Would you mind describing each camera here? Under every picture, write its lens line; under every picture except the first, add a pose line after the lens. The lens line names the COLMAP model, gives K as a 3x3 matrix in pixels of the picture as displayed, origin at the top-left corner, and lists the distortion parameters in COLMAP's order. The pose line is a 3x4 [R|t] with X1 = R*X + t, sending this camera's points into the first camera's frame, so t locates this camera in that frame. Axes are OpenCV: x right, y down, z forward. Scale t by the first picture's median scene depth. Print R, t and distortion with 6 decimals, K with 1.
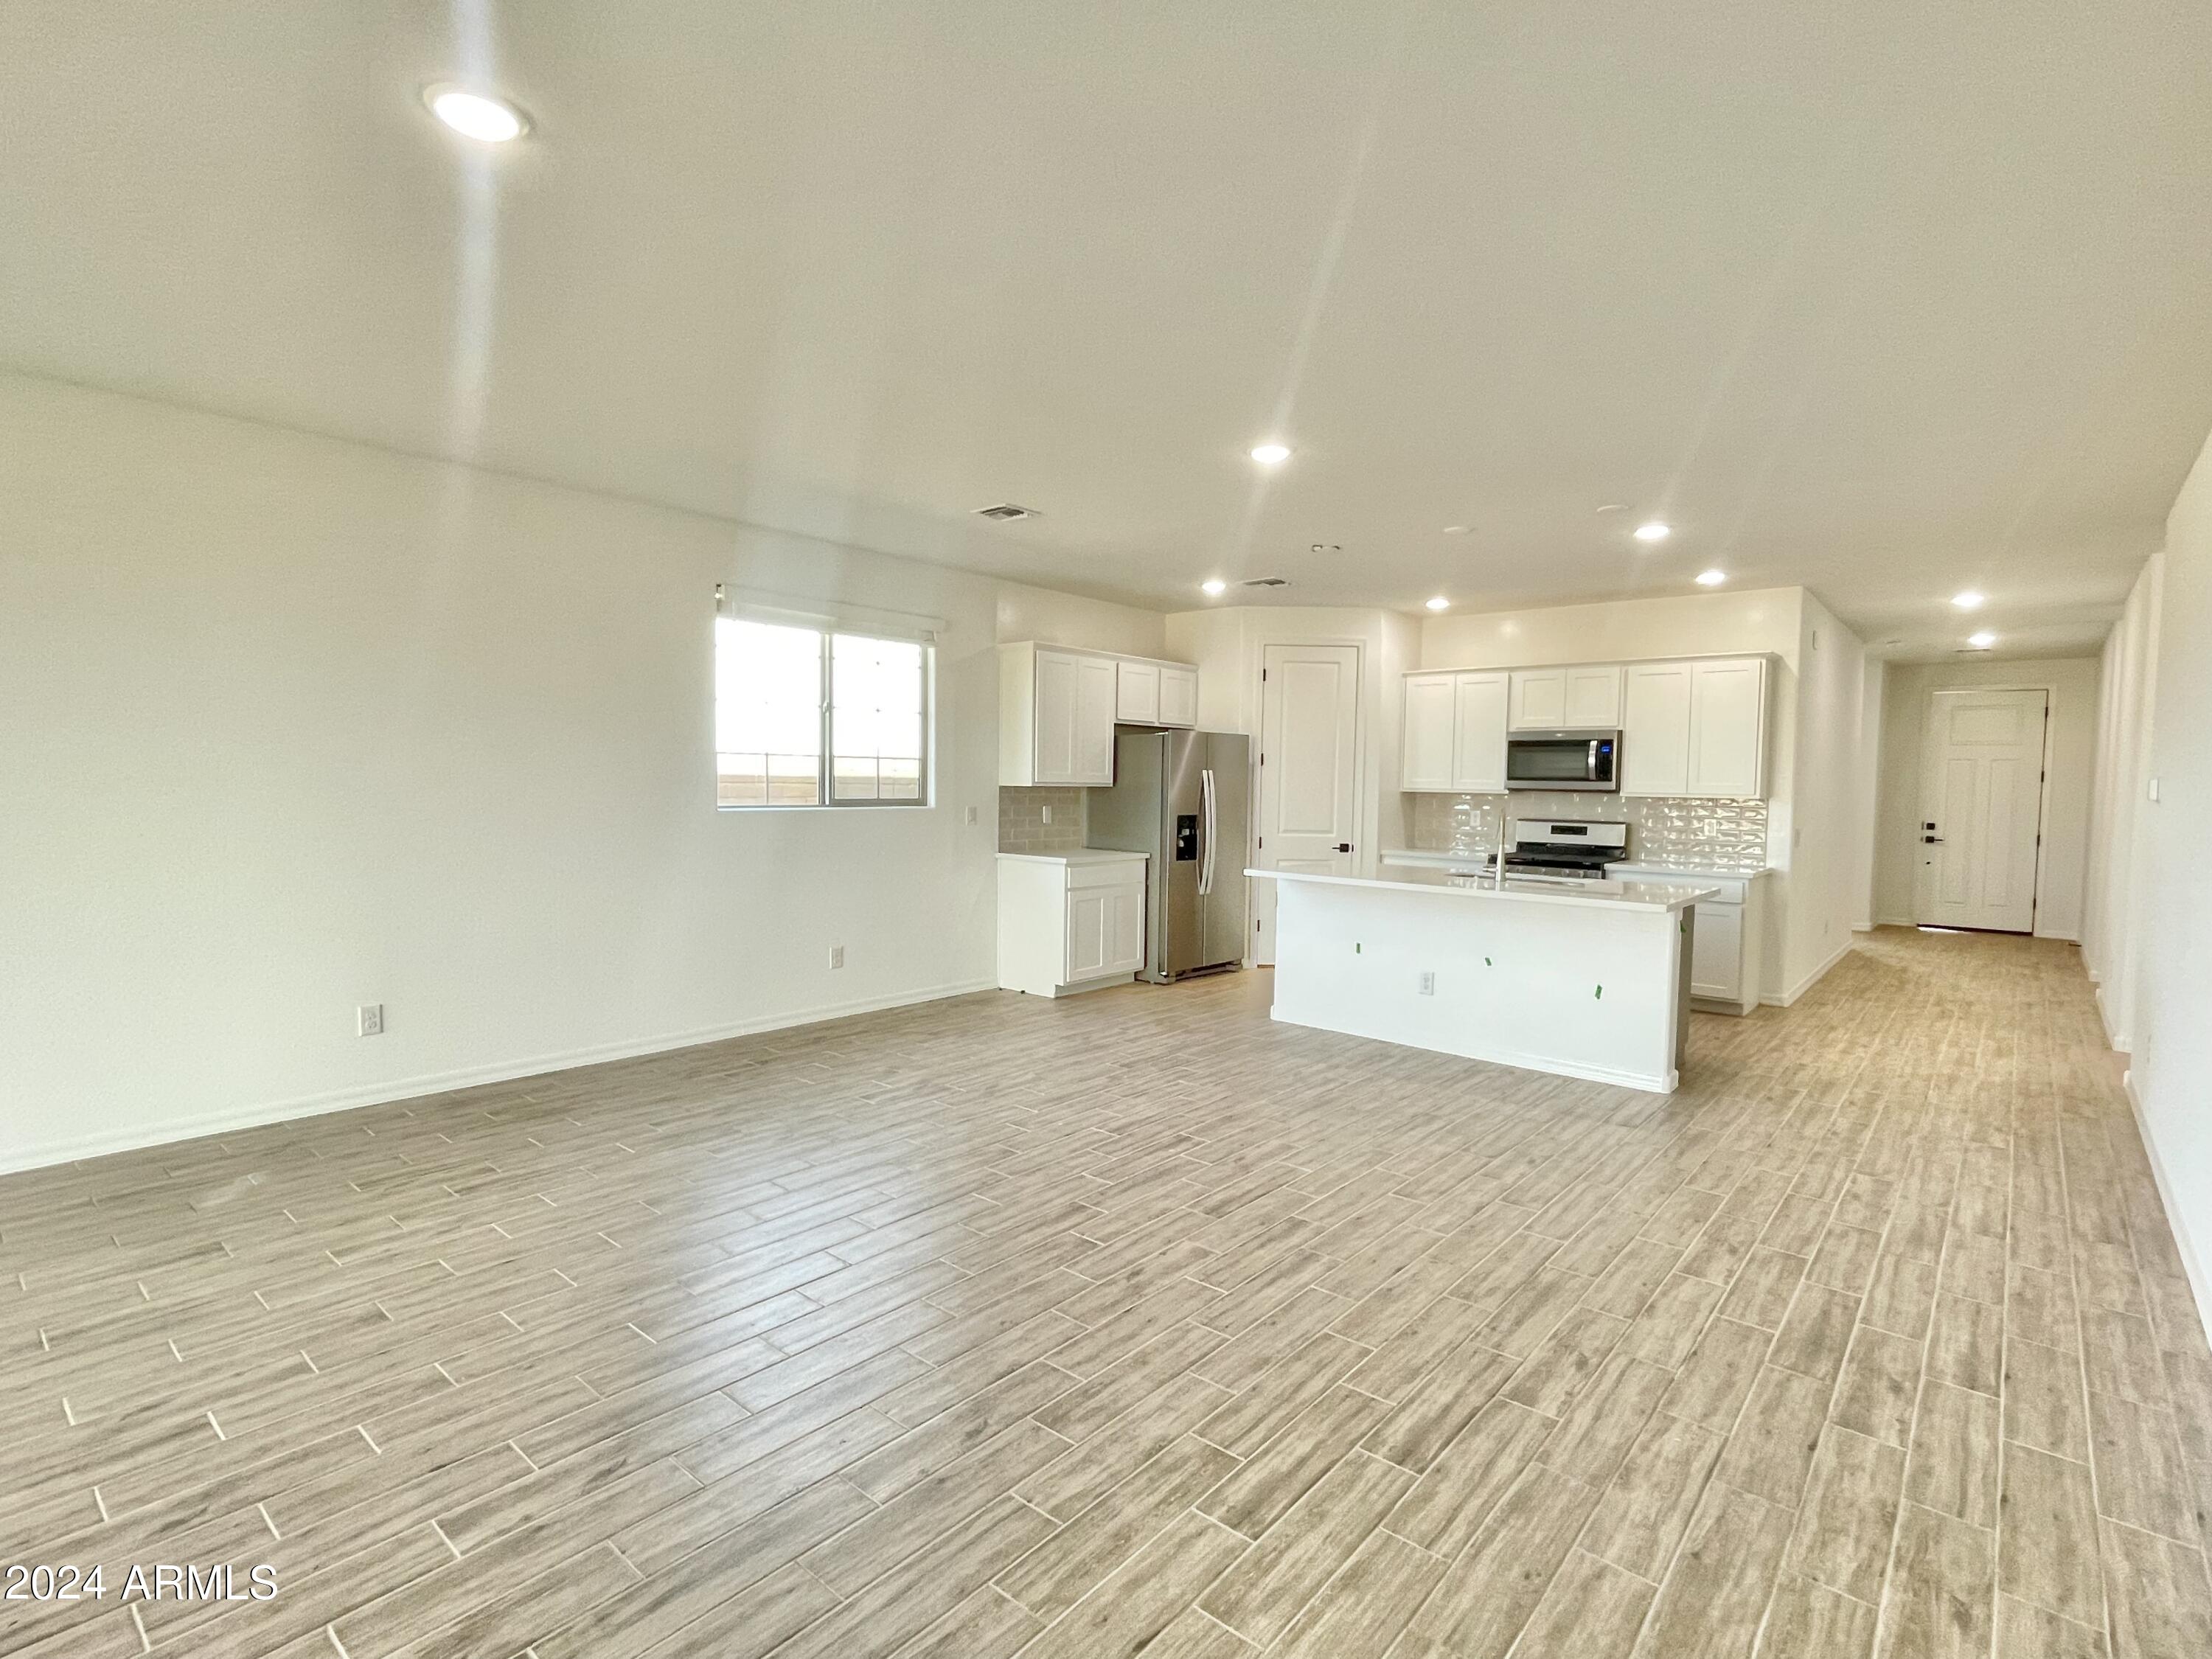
lens RADIAL K [[1081.0, 0, 1080.1], [0, 1081.0, 825.9], [0, 0, 1]] dist [0.015145, -0.000173]
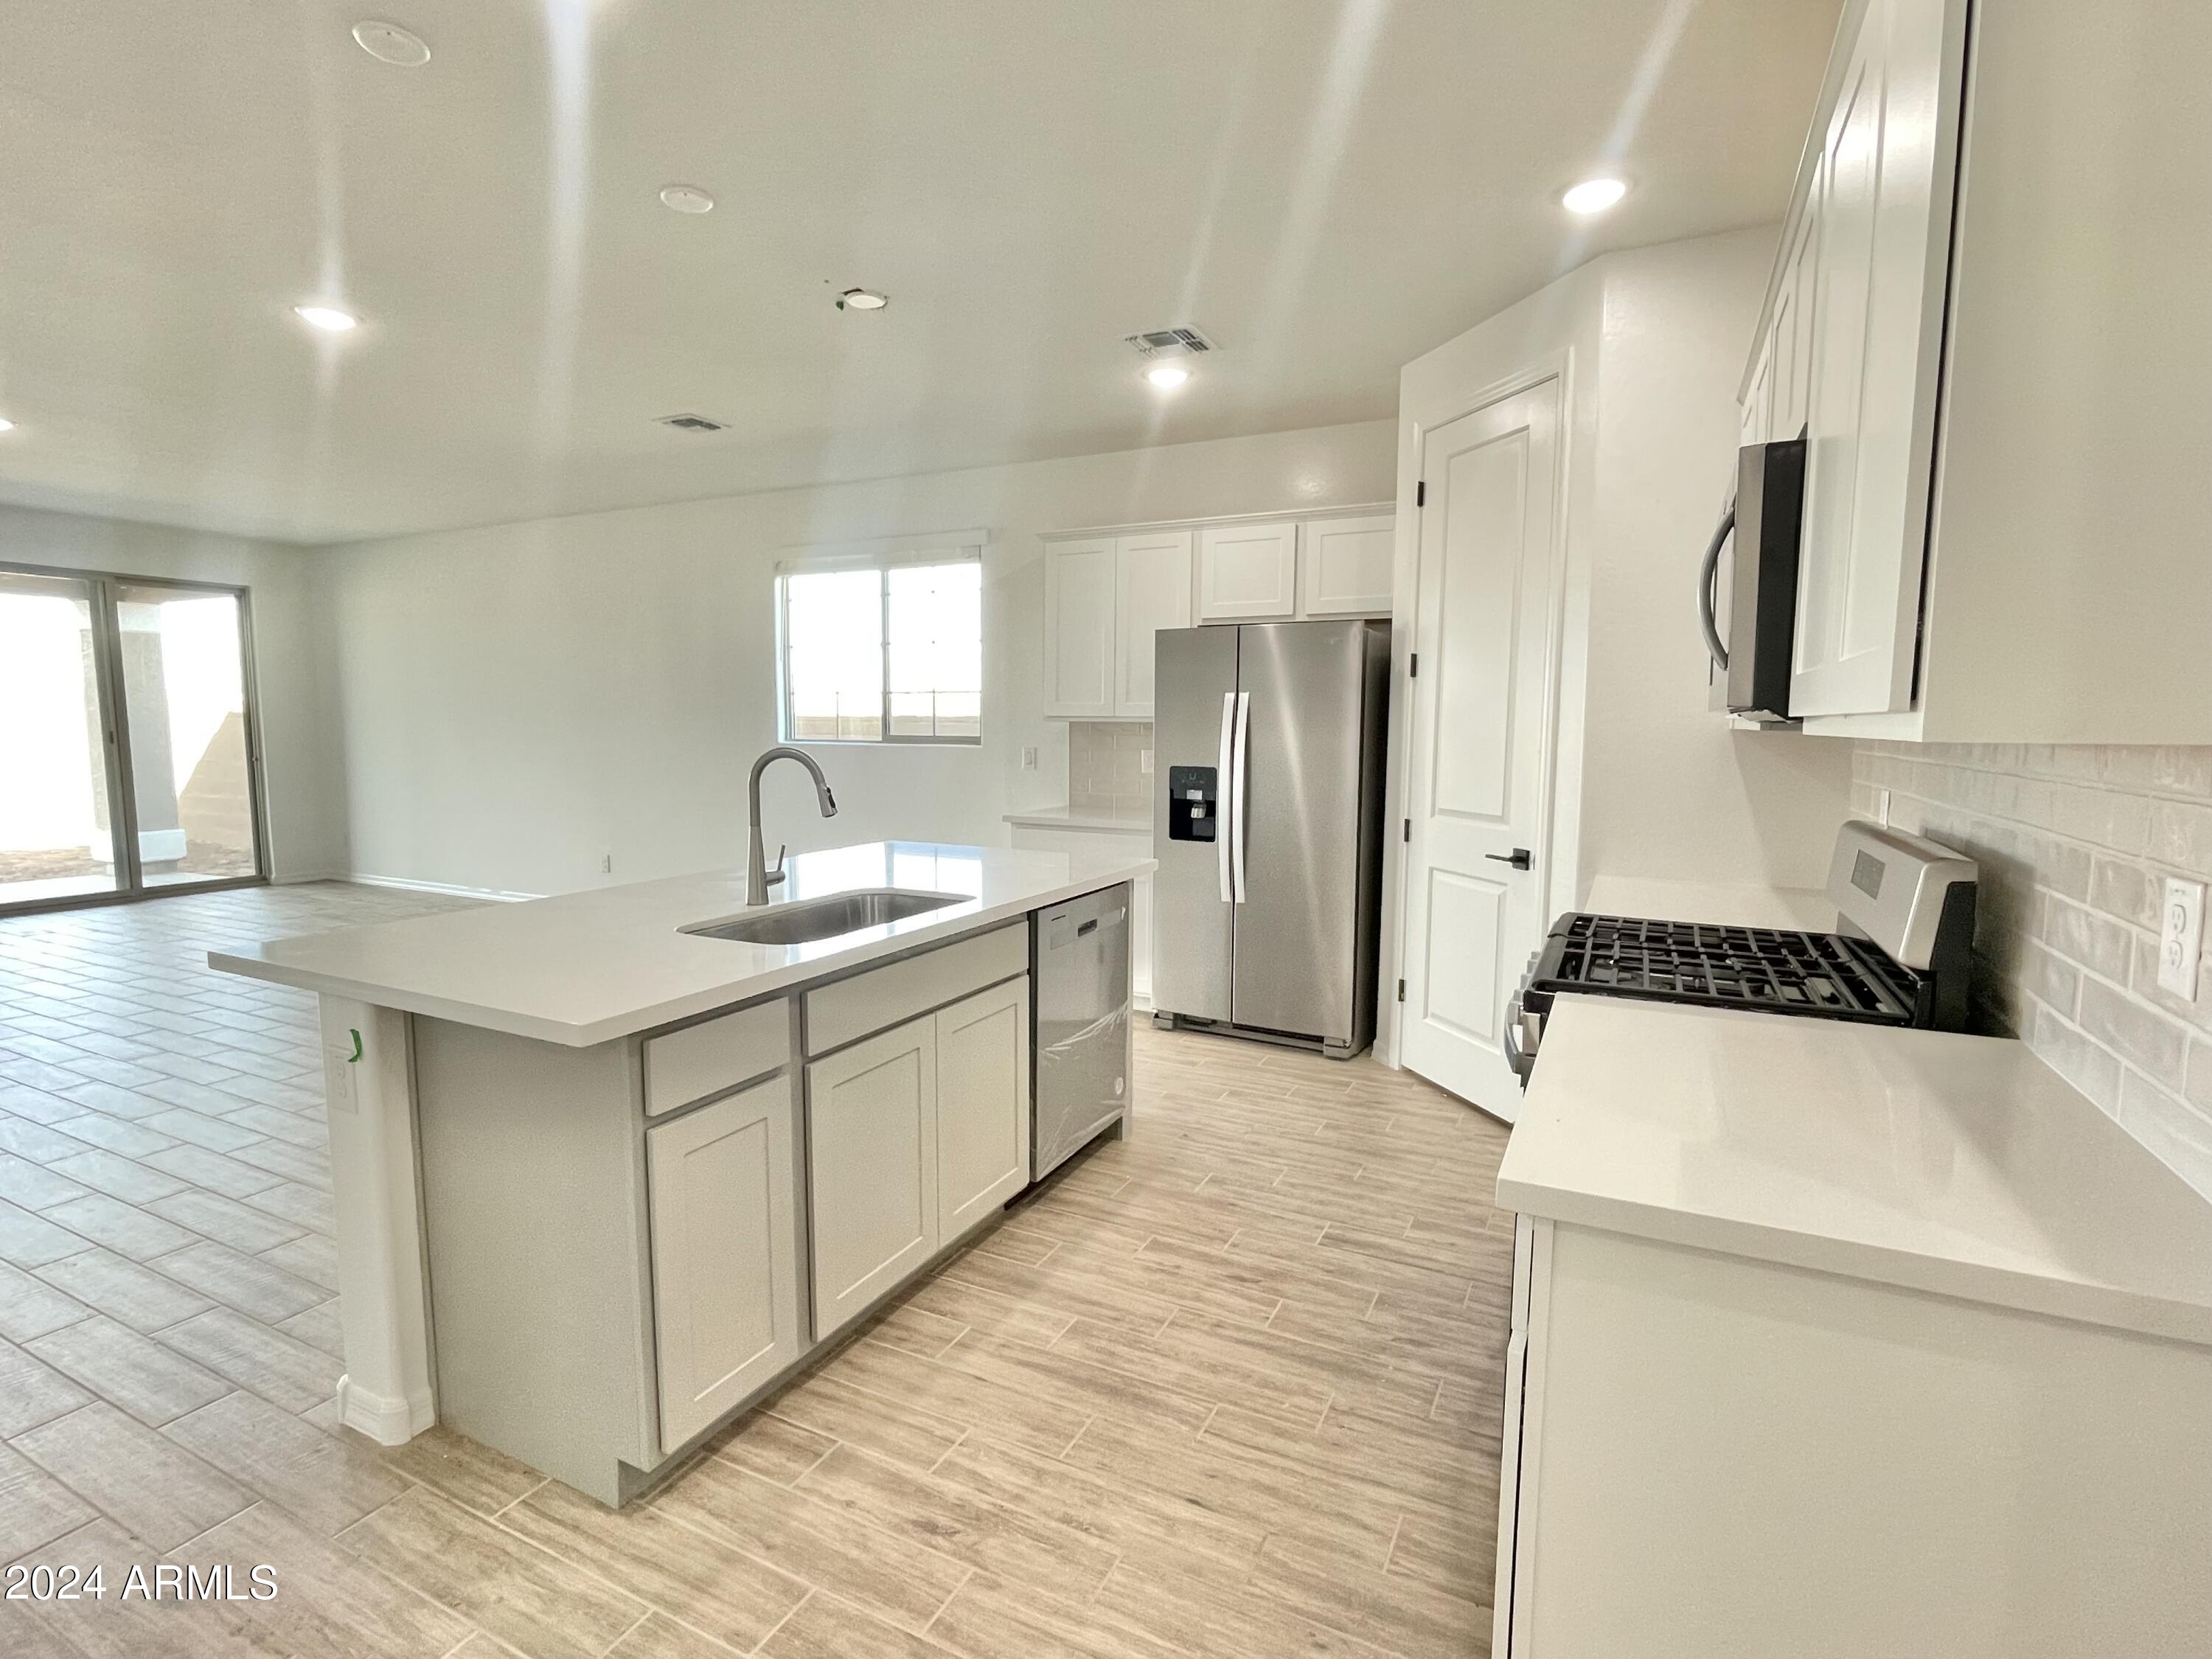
lens RADIAL K [[1067.6, 0, 1096.9], [0, 1067.6, 833.8], [0, 0, 1]] dist [-0.000127, 0.000499]
pose [[0.243043, 0.084948, -0.966289, 1.178796], [-0.048189, 0.995985, 0.075438, -0.026544], [0.968818, 0.028230, 0.246161, 1.402783]]
